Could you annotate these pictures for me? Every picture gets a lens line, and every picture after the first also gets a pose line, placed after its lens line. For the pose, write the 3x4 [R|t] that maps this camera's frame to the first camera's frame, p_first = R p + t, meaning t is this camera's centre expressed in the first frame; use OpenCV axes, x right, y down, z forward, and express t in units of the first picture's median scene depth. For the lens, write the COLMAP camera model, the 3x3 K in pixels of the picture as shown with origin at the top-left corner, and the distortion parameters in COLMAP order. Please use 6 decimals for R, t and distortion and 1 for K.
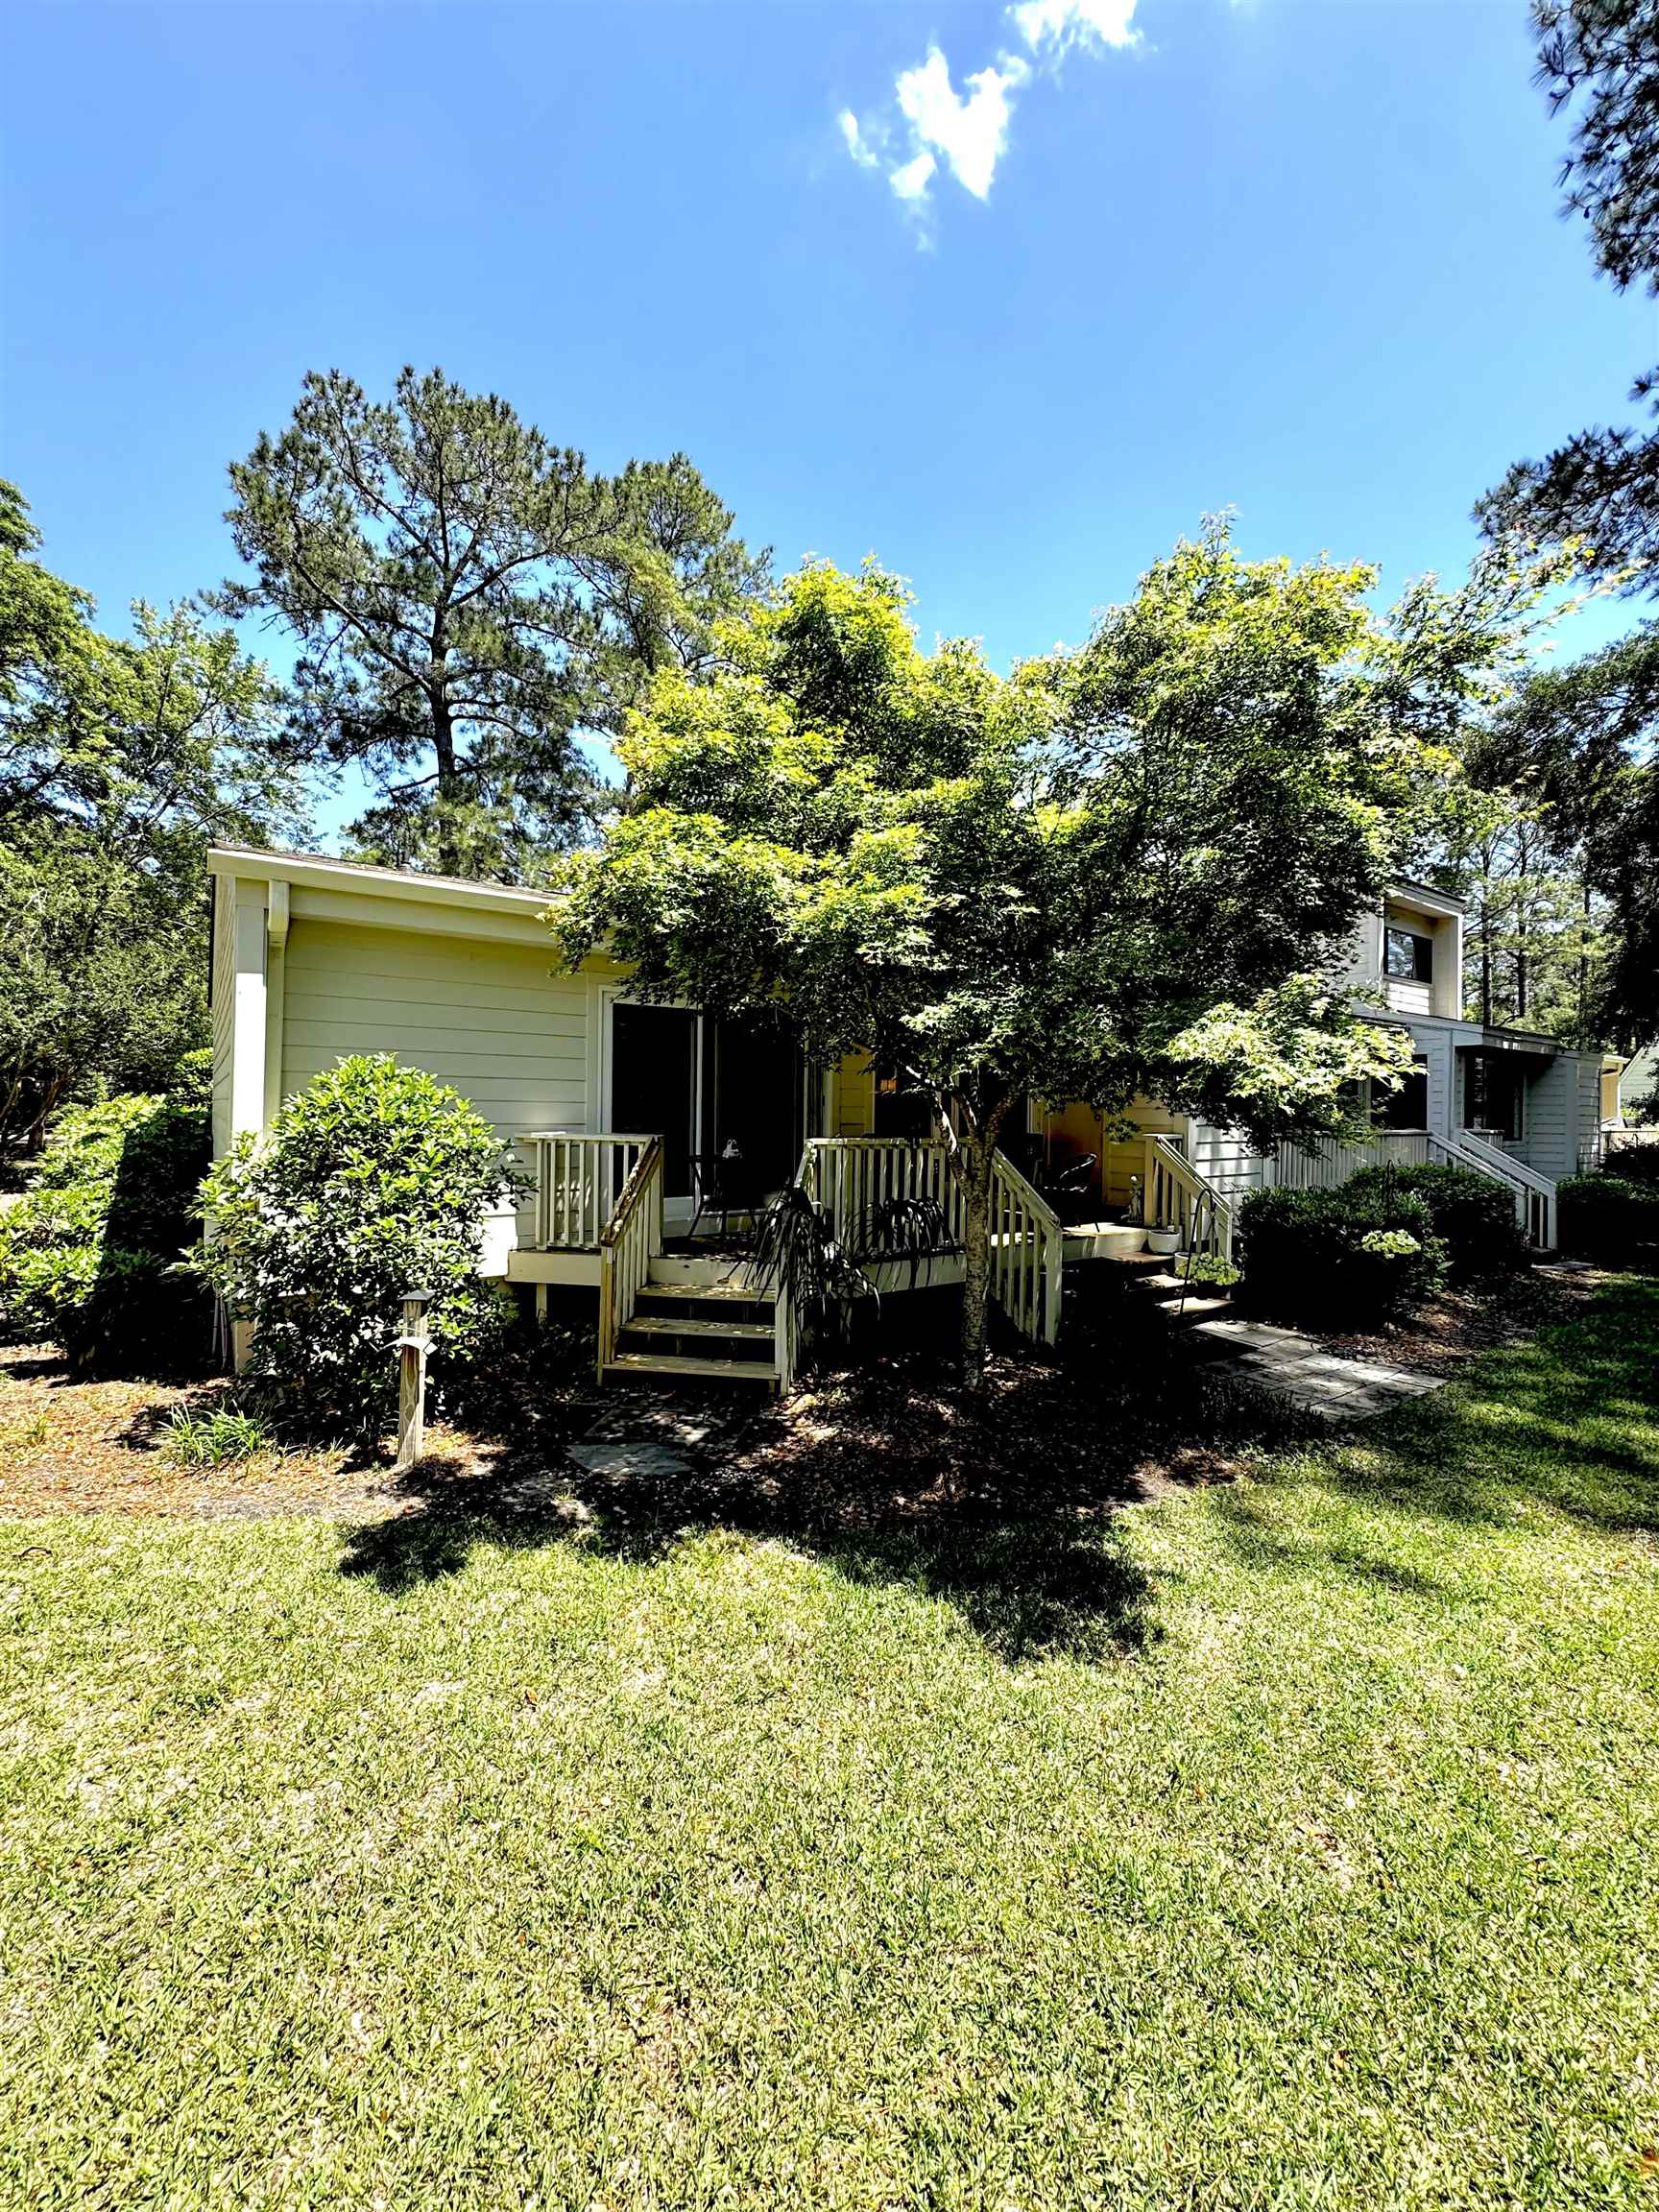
lens RADIAL K [[885.5, 0, 834.6], [0, 885.5, 1105.1], [0, 0, 1]] dist [-0.001036, 0.000405]
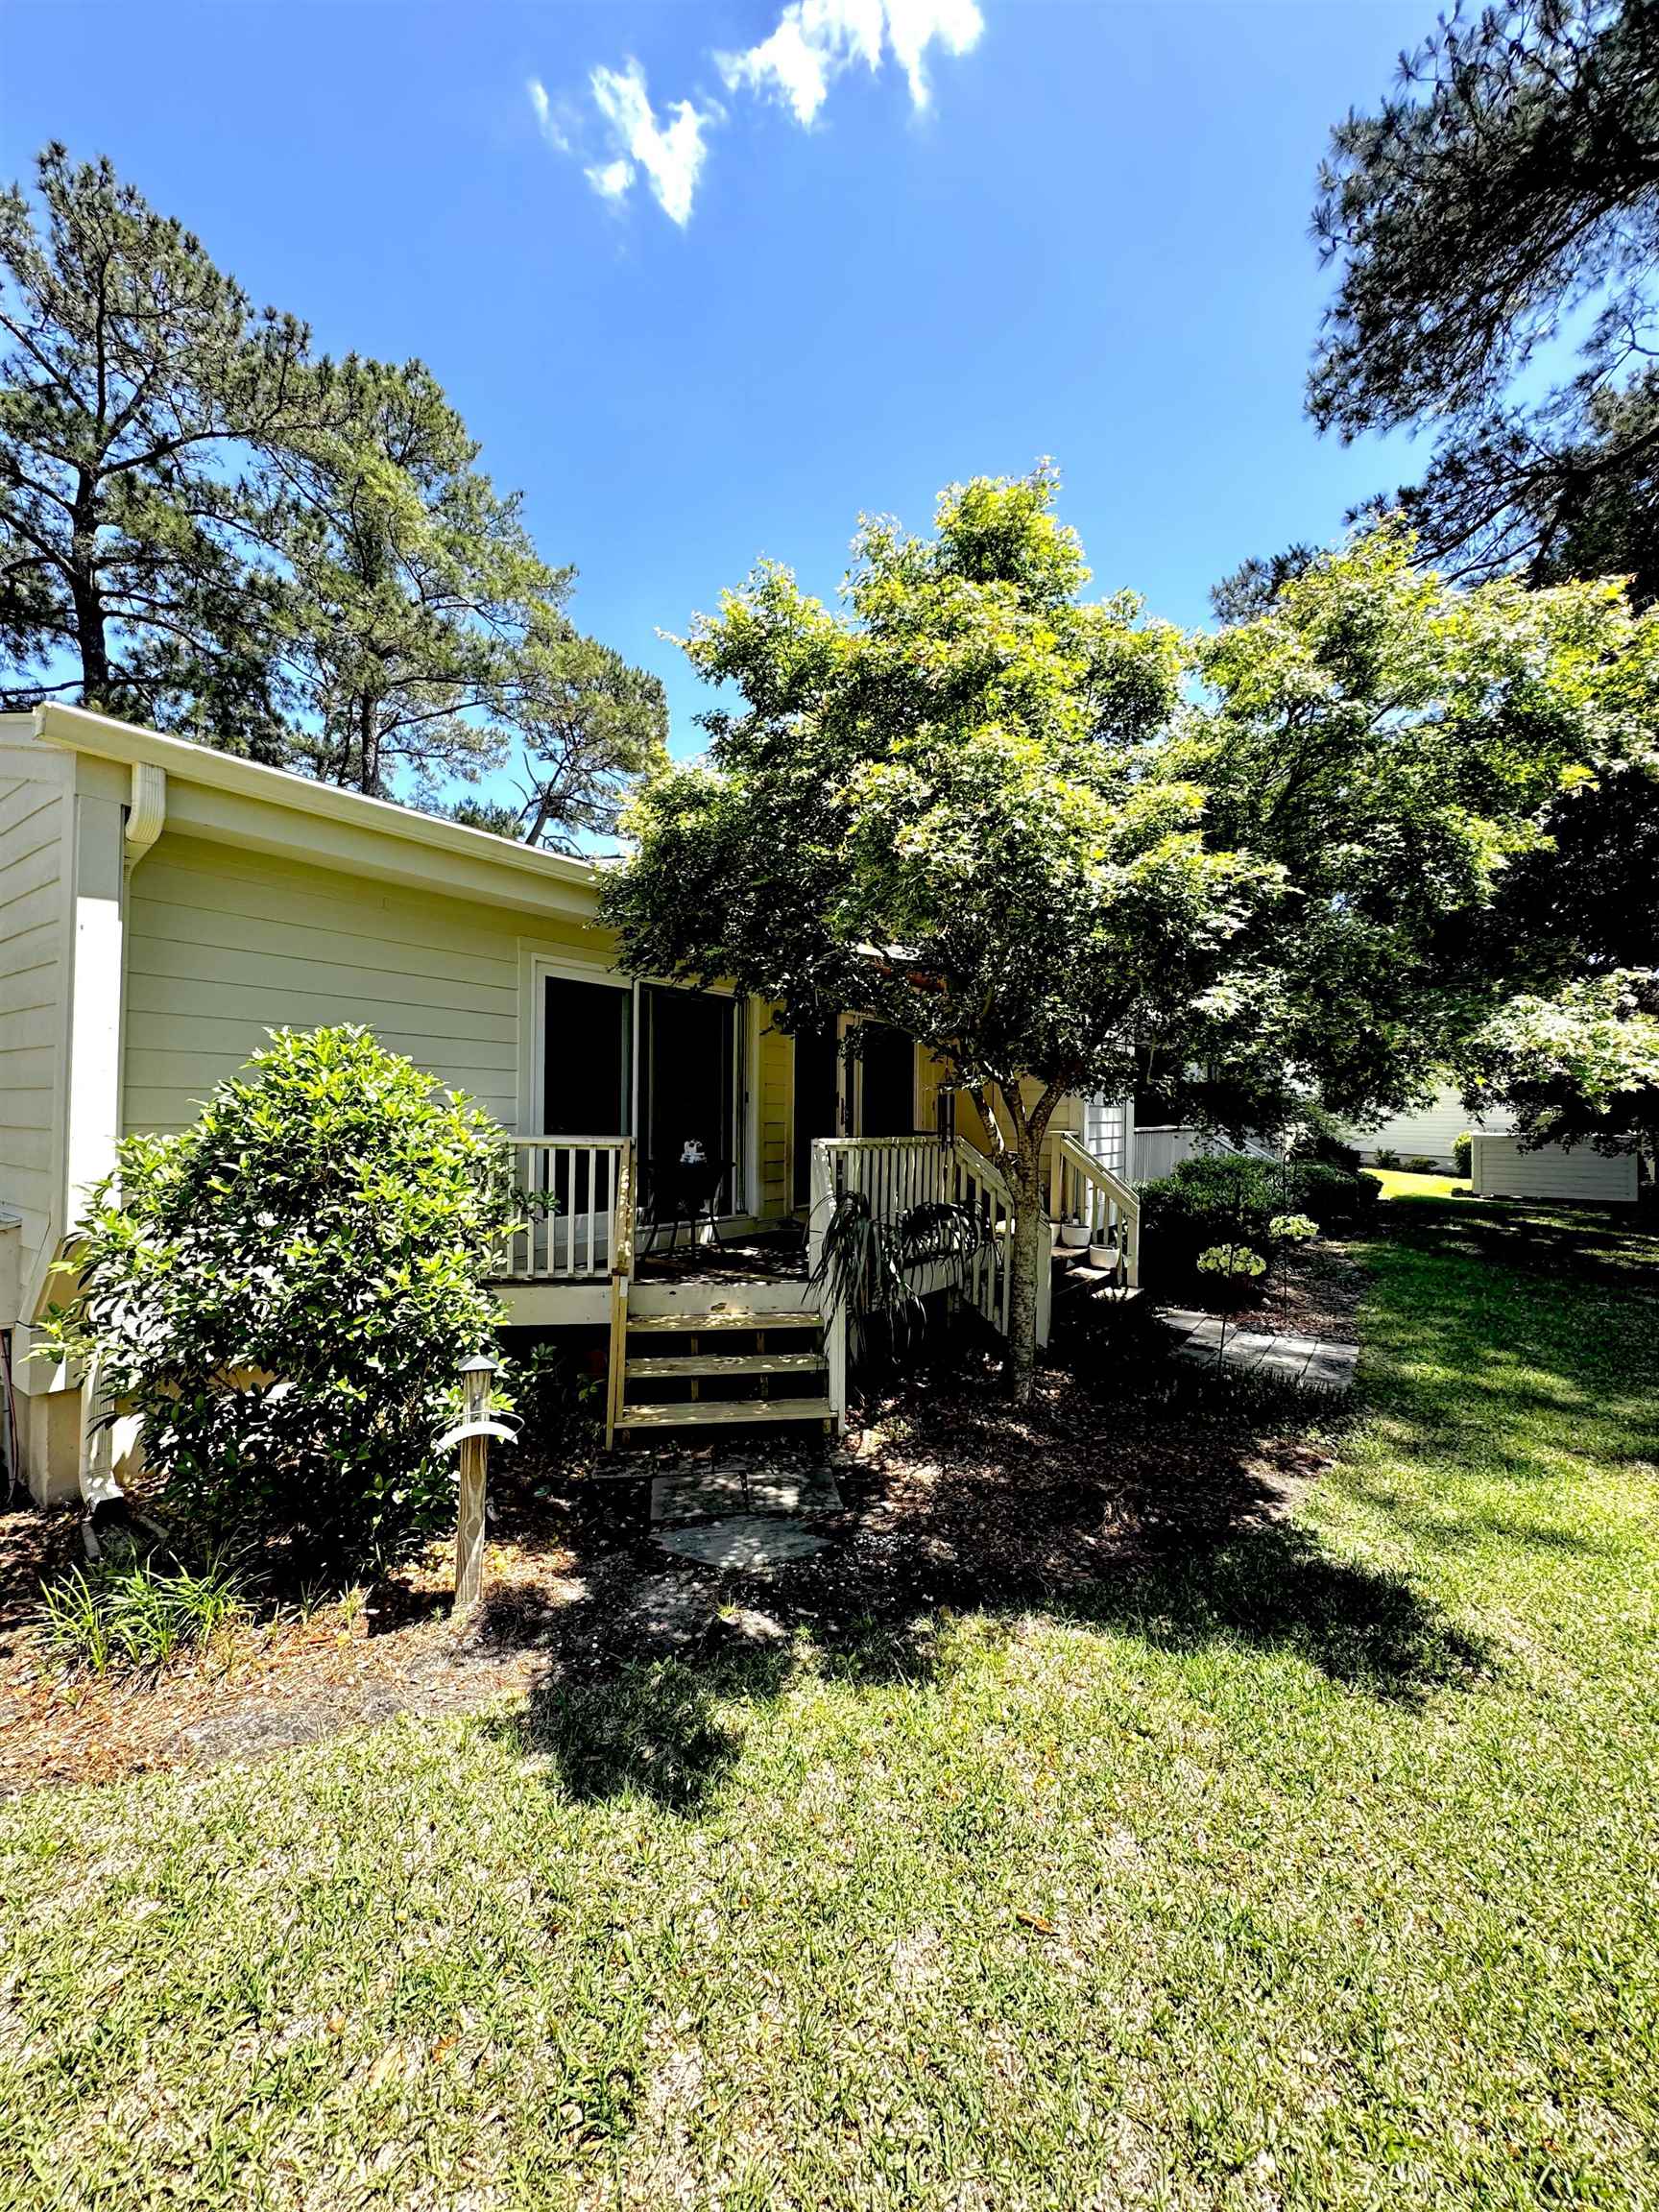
lens RADIAL K [[883.0, 0, 829.5], [0, 883.0, 1106.0], [0, 0, 1]] dist [-0.002323, 0.000374]
pose [[0.942488, -0.000037, 0.334239, -0.356023], [0.000271, 1.000000, -0.000654, 0.007211], [-0.334239, 0.000707, 0.942488, 0.189169]]
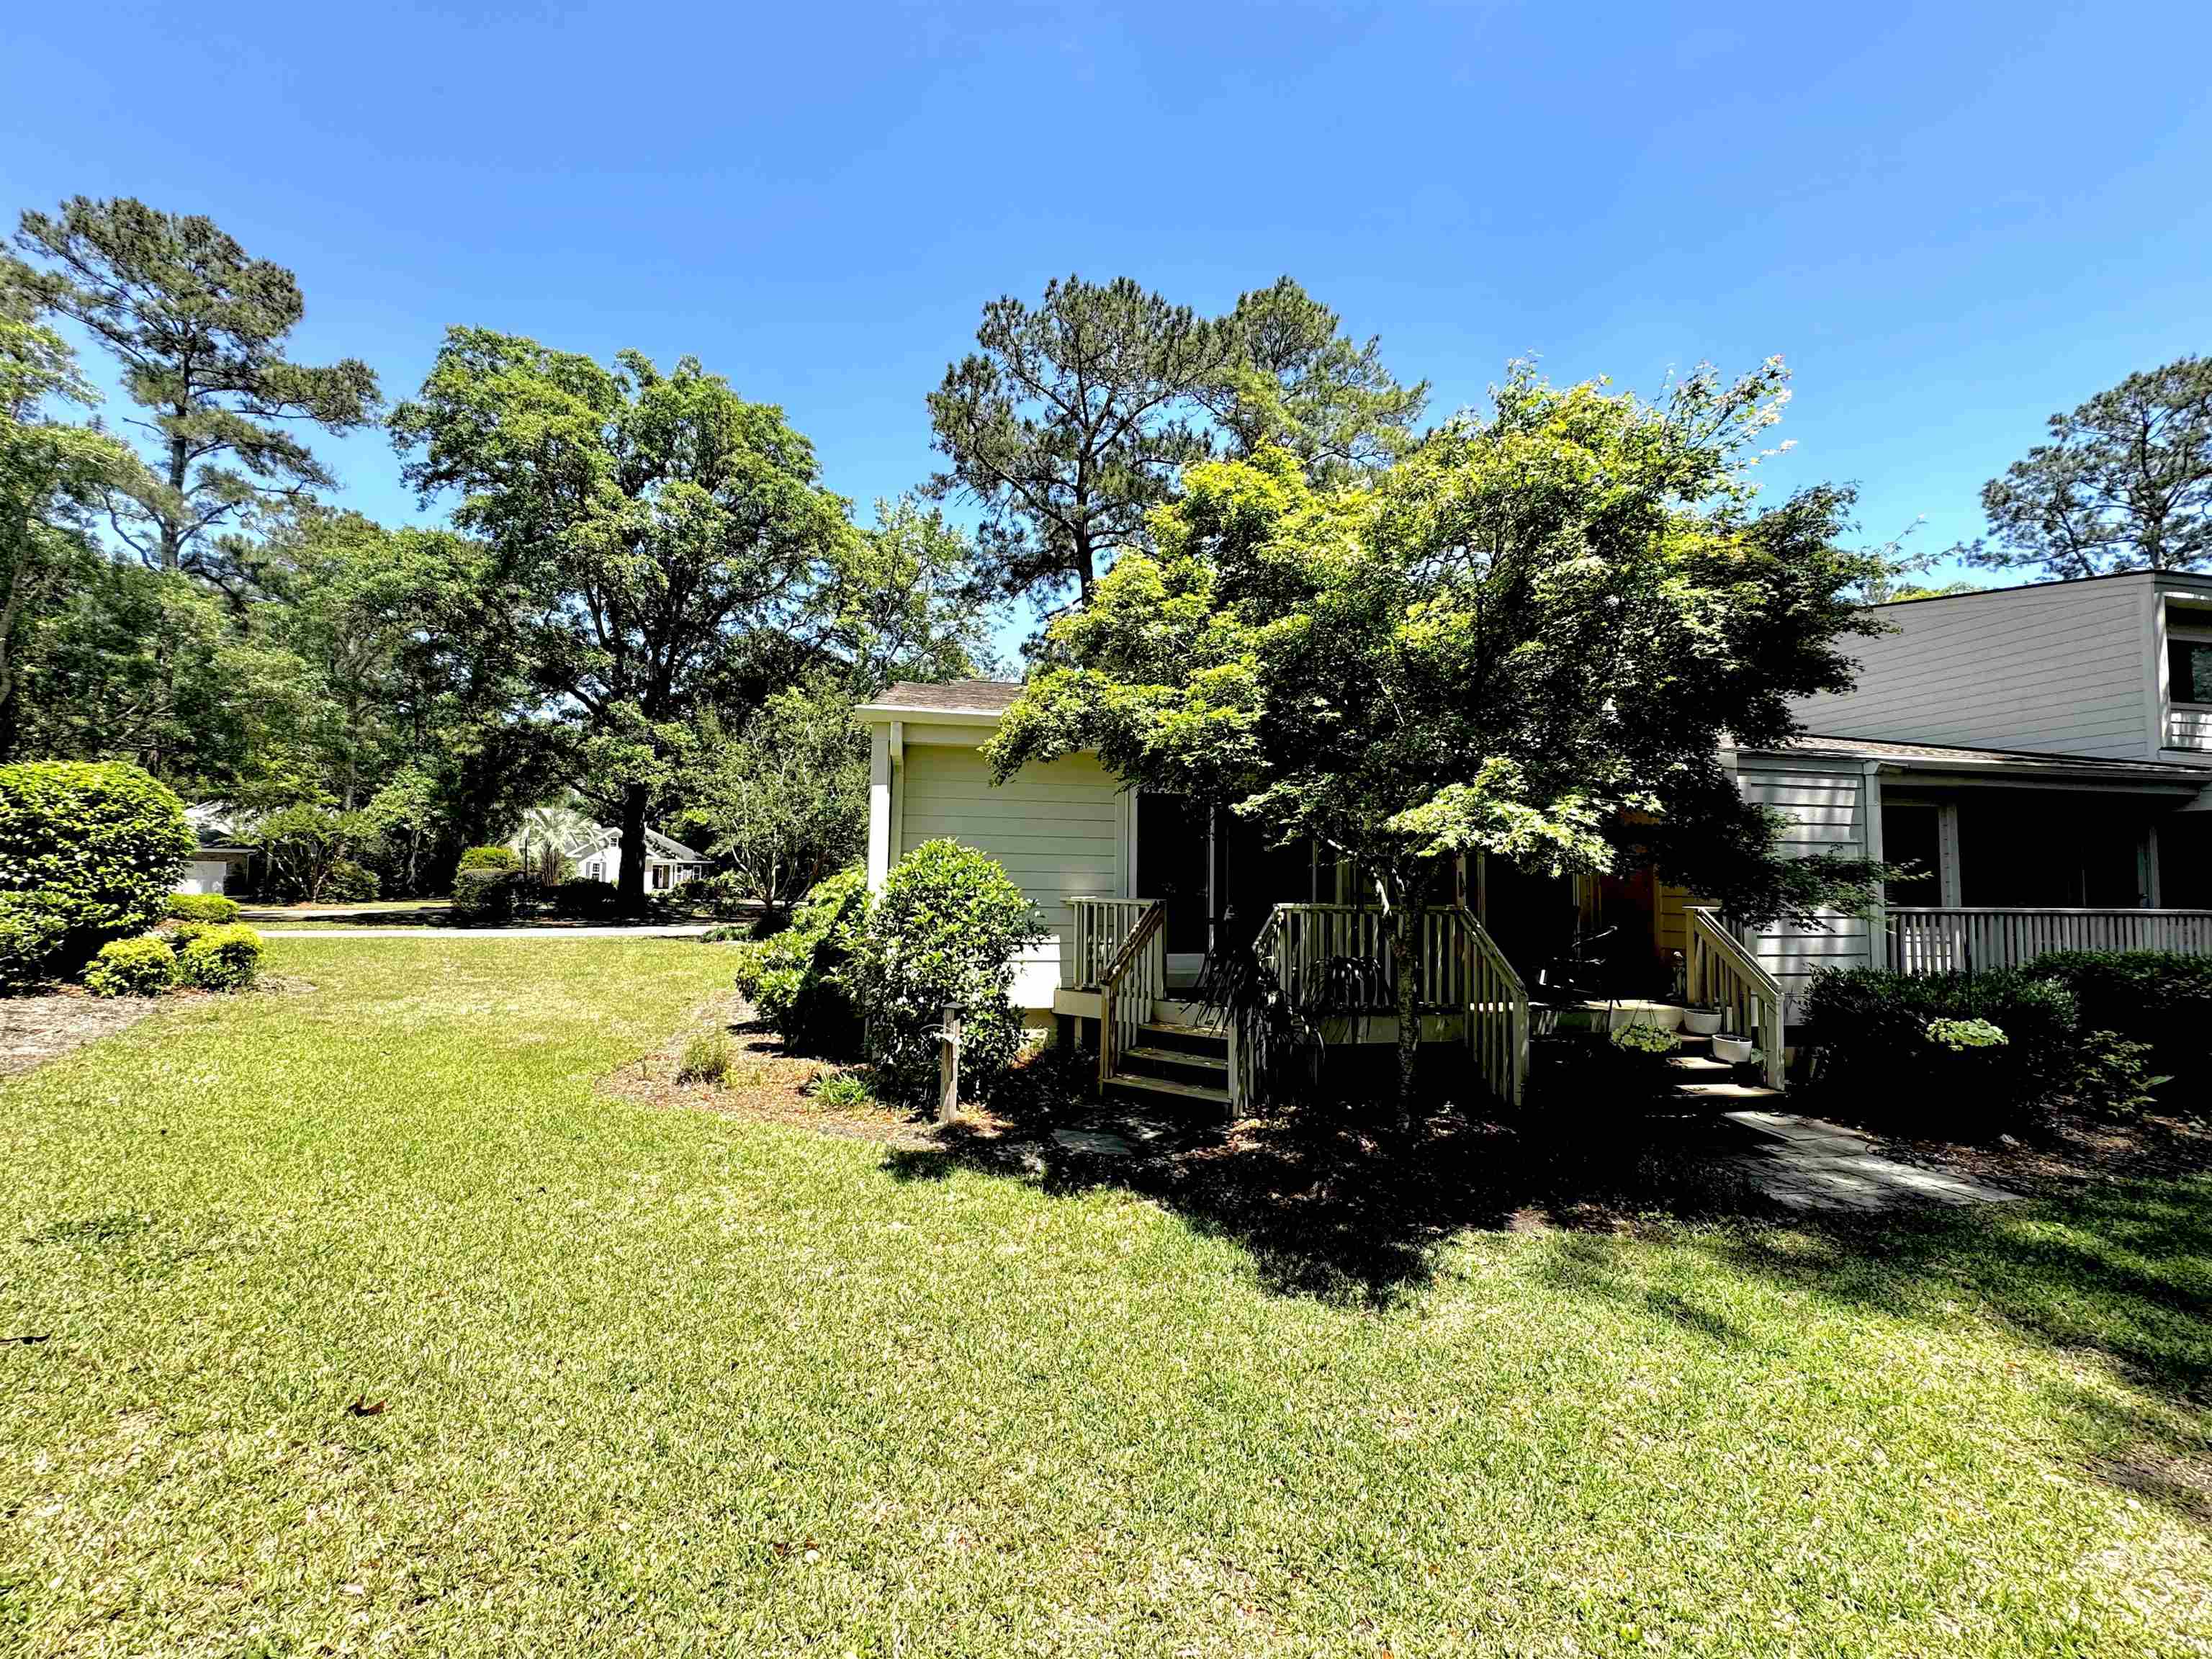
lens RADIAL K [[891.9, 0, 1108.6], [0, 891.9, 827.3], [0, 0, 1]] dist [0.000364, 0.000158]
pose [[0.908652, -0.024374, -0.416842, 0.296019], [-0.000986, 0.998167, -0.060513, 0.010986], [0.417553, 0.055396, 0.906962, -0.180943]]
